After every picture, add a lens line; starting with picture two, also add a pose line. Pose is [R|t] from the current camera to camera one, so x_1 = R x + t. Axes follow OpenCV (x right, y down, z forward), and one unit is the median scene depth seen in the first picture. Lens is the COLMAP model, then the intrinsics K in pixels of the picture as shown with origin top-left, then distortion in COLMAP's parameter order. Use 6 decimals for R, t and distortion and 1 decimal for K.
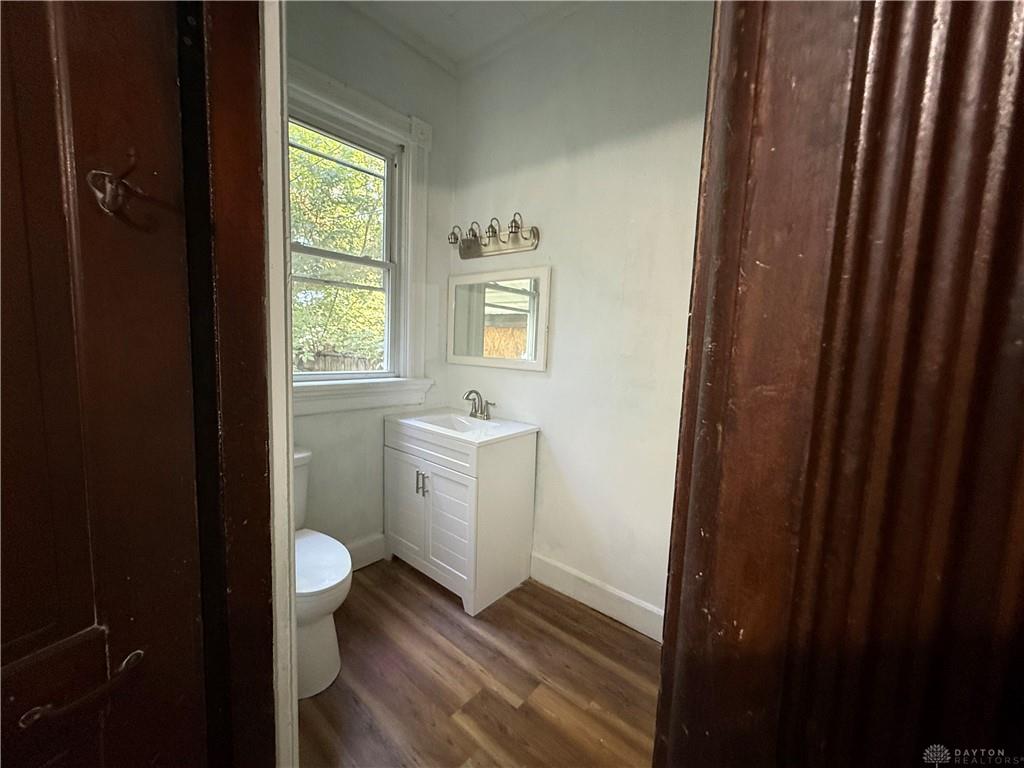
lens RADIAL K [[408.7, 0, 508.2], [0, 408.7, 384.0], [0, 0, 1]] dist [0.000582, -0.000070]
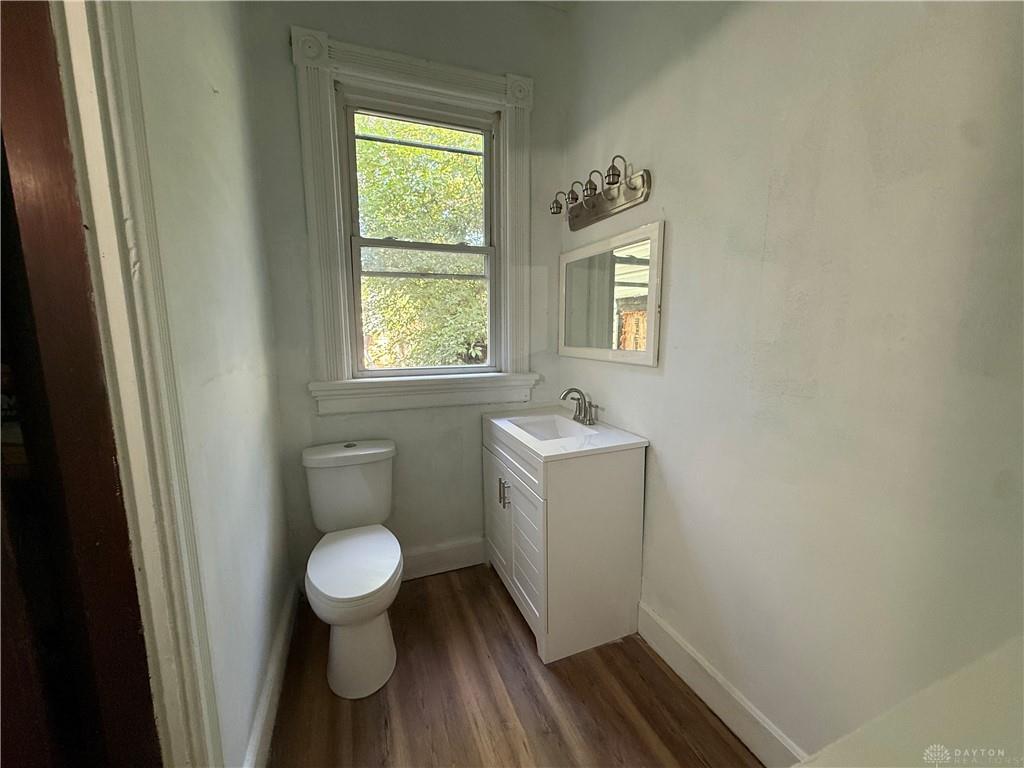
lens RADIAL K [[408.7, 0, 508.2], [0, 408.7, 384.0], [0, 0, 1]] dist [0.000582, -0.000070]
pose [[0.881695, 0.021438, -0.471333, 0.194205], [-0.009357, 0.999565, 0.027960, -0.016212], [0.471727, -0.020242, 0.881512, 0.215786]]
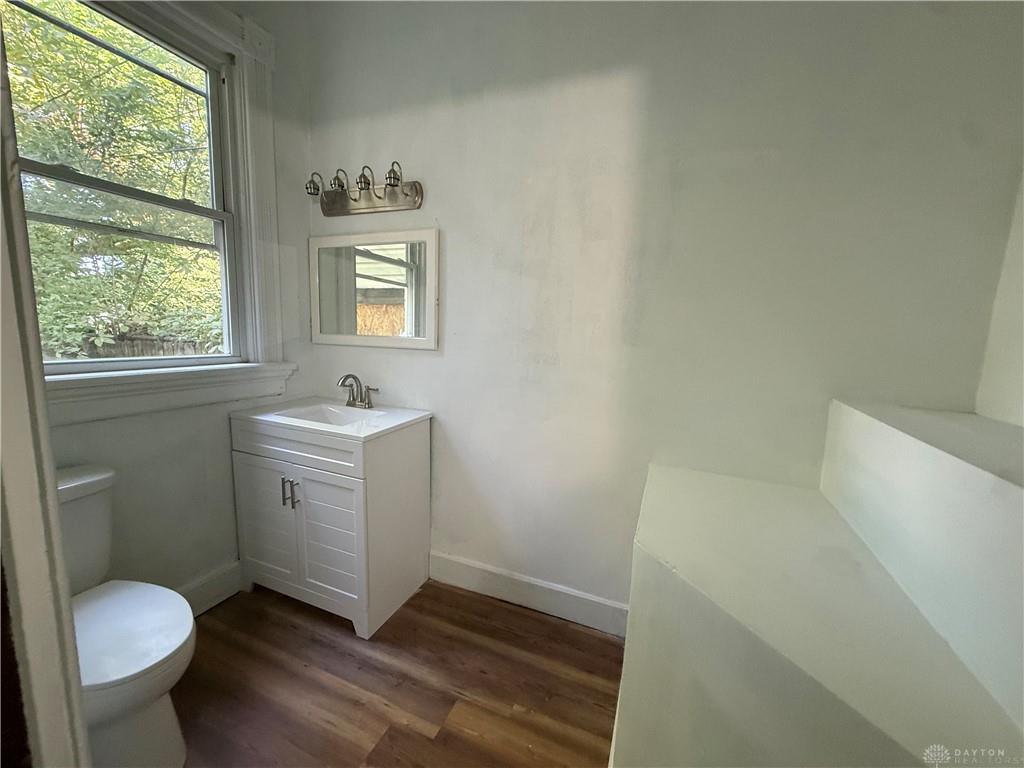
lens RADIAL K [[408.7, 0, 508.2], [0, 408.7, 384.0], [0, 0, 1]] dist [0.000582, -0.000070]
pose [[0.950092, -0.050755, 0.307814, -0.037456], [0.037151, 0.998063, 0.049900, 0.004969], [-0.309751, -0.035974, 0.950137, 0.102961]]
